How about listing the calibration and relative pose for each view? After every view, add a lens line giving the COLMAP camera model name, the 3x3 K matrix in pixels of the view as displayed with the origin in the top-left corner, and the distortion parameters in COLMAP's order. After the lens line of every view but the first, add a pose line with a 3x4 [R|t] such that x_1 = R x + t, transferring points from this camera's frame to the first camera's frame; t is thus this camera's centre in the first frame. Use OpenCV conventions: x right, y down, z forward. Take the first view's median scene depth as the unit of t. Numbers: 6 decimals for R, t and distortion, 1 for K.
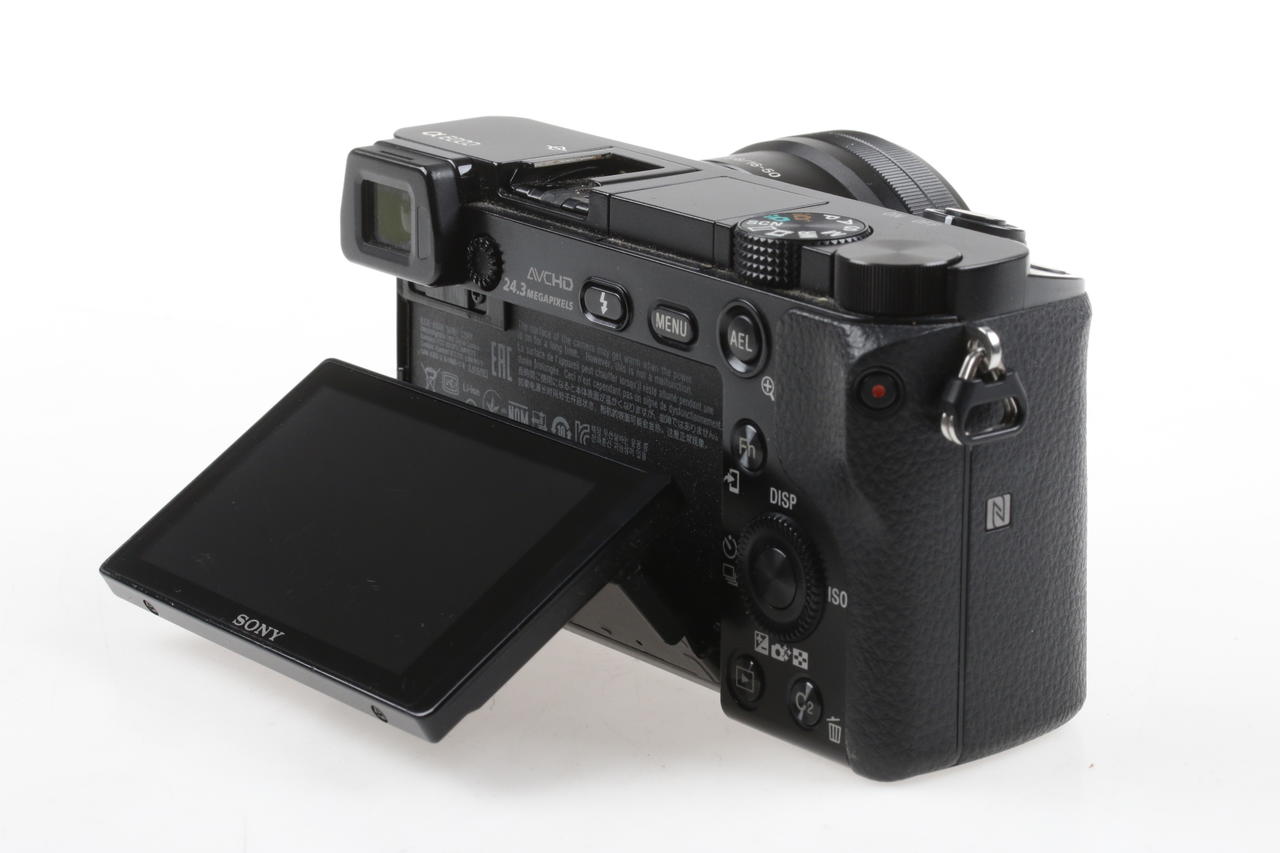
lens RADIAL K [[4003.8, 0, 640.0], [0, 4003.8, 426.5], [0, 0, 1]] dist [-0.050344, -0.197490]
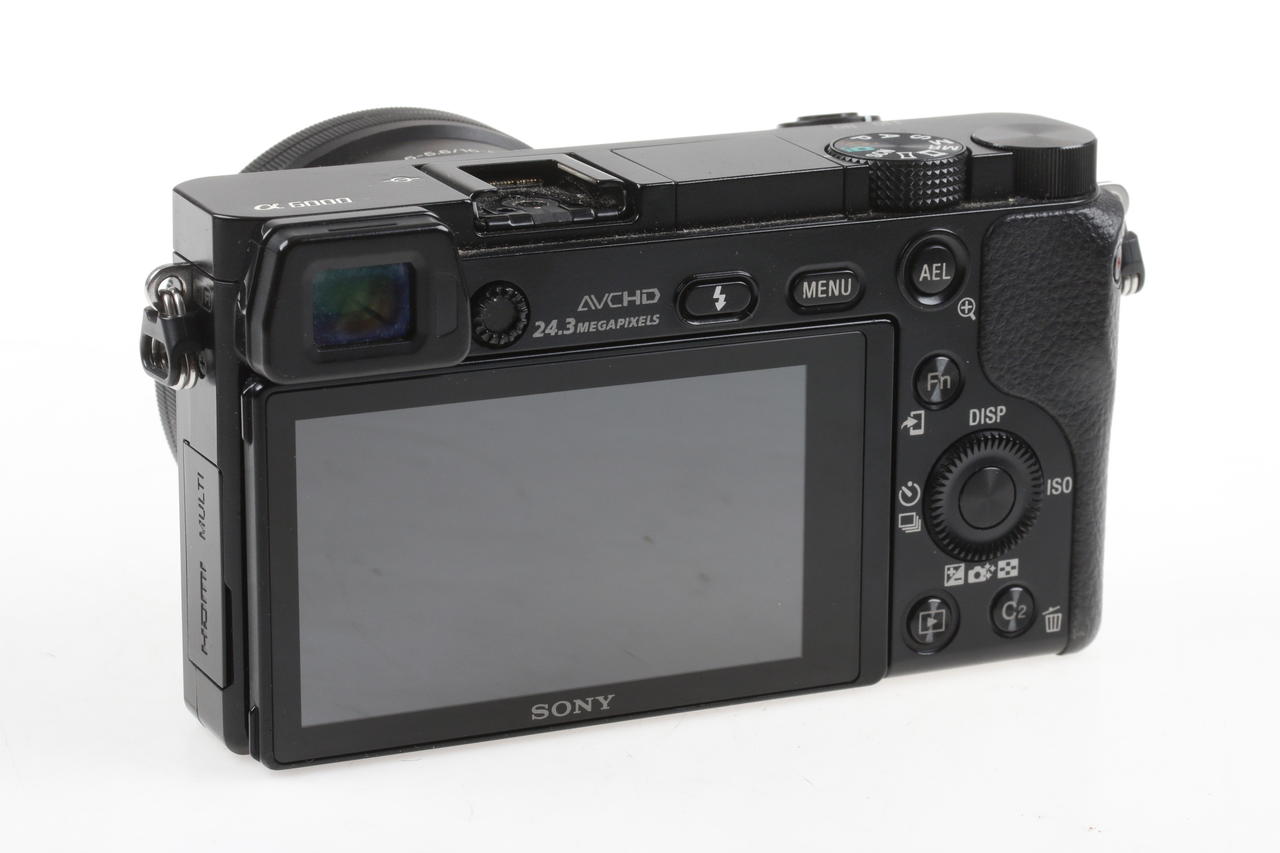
lens RADIAL K [[4003.8, 0, 640.0], [0, 4003.8, 426.5], [0, 0, 1]] dist [-0.050344, -0.197490]
pose [[0.236206, -0.268648, 0.933828, -0.886366], [0.244456, 0.946542, 0.210472, -0.203178], [-0.940451, 0.178565, 0.289252, 0.790689]]
